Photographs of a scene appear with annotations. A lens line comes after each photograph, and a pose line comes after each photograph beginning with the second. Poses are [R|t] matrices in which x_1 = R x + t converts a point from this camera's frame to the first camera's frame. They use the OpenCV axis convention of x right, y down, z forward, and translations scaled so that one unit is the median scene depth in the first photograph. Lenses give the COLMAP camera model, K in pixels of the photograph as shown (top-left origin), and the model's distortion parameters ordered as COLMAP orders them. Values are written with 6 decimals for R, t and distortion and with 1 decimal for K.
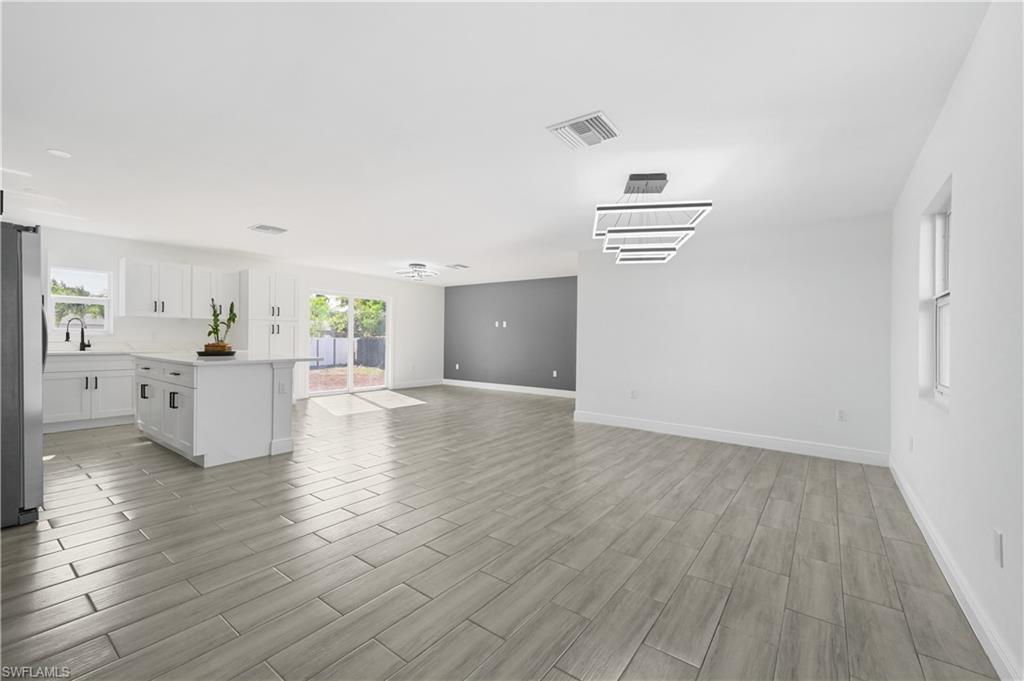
lens RADIAL K [[415.4, 0, 514.5], [0, 415.4, 339.9], [0, 0, 1]] dist [-0.002835, 0.000818]
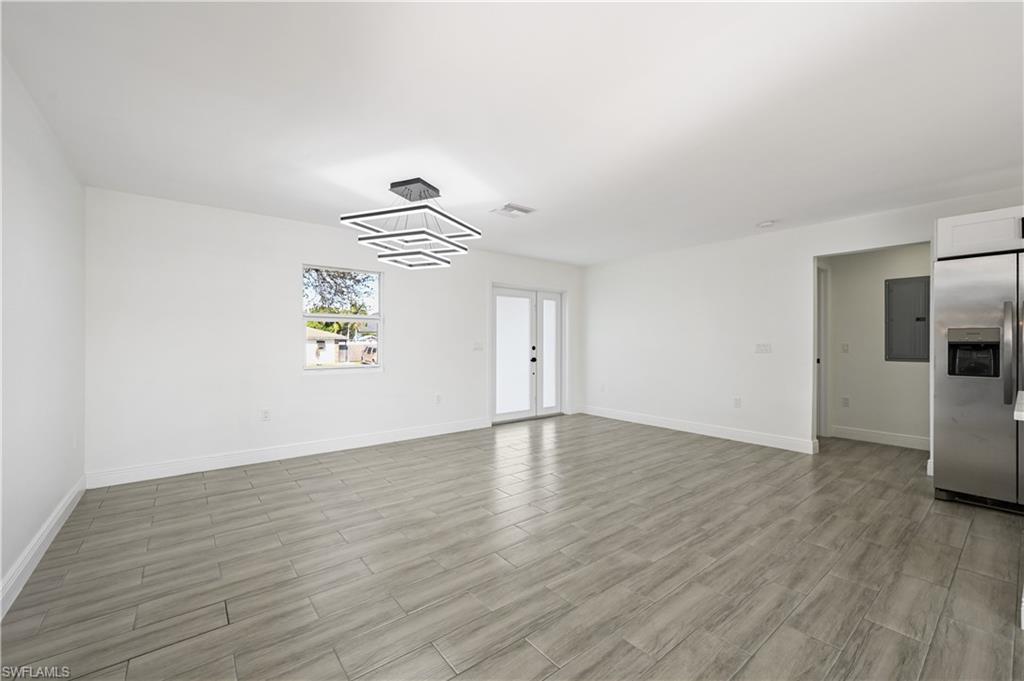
lens RADIAL K [[415.4, 0, 509.9], [0, 415.4, 342.8], [0, 0, 1]] dist [-0.002835, 0.000818]
pose [[-0.964857, -0.016693, 0.262245, -0.112081], [-0.015670, 0.999859, 0.005989, -0.009849], [-0.262308, 0.001669, -0.964983, 1.188527]]
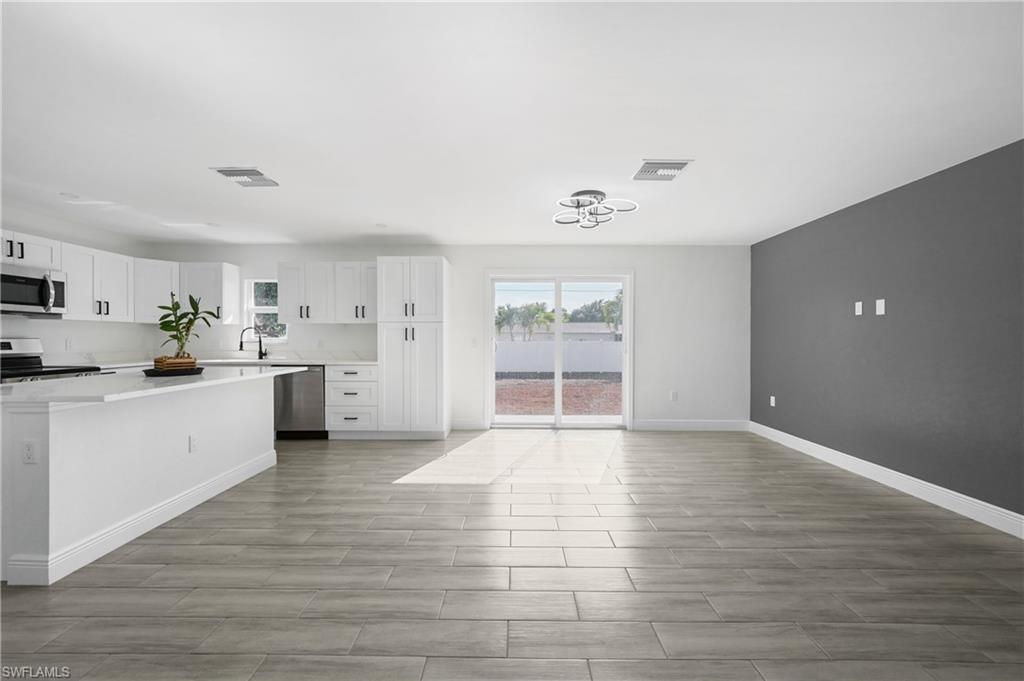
lens RADIAL K [[416.2, 0, 503.5], [0, 416.2, 345.6], [0, 0, 1]] dist [-0.000364, 0.000075]
pose [[0.582856, 0.002299, -0.812573, 0.143792], [0.004605, 0.999971, 0.006132, -0.011232], [0.812563, -0.007316, 0.582828, 0.884979]]
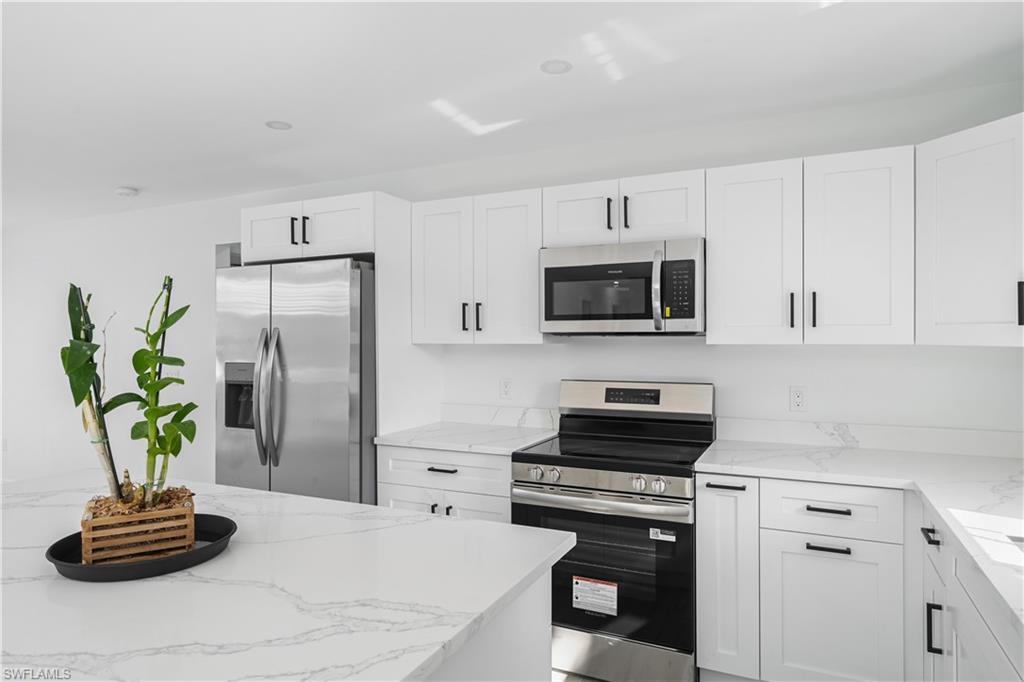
lens RADIAL K [[622.8, 0, 510.7], [0, 622.8, 341.3], [0, 0, 1]] dist [0.001968, -0.003611]
pose [[-0.981080, -0.008058, -0.193437, -0.717364], [-0.008573, 0.999962, 0.001829, -0.061490], [0.193415, 0.003453, -0.981111, 1.142462]]
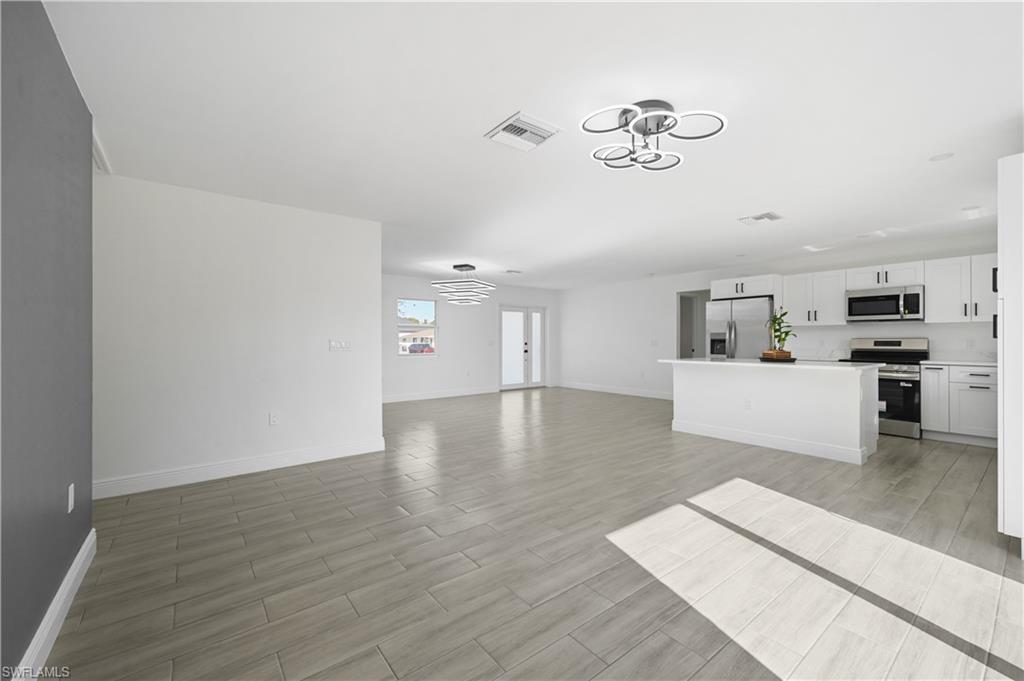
lens RADIAL K [[415.4, 0, 510.5], [0, 415.4, 339.3], [0, 0, 1]] dist [-0.002835, 0.000818]
pose [[-0.962962, -0.011906, 0.269375, -0.307228], [-0.012059, 0.999927, 0.001084, -0.010596], [-0.269368, -0.002204, -0.963035, 1.857720]]
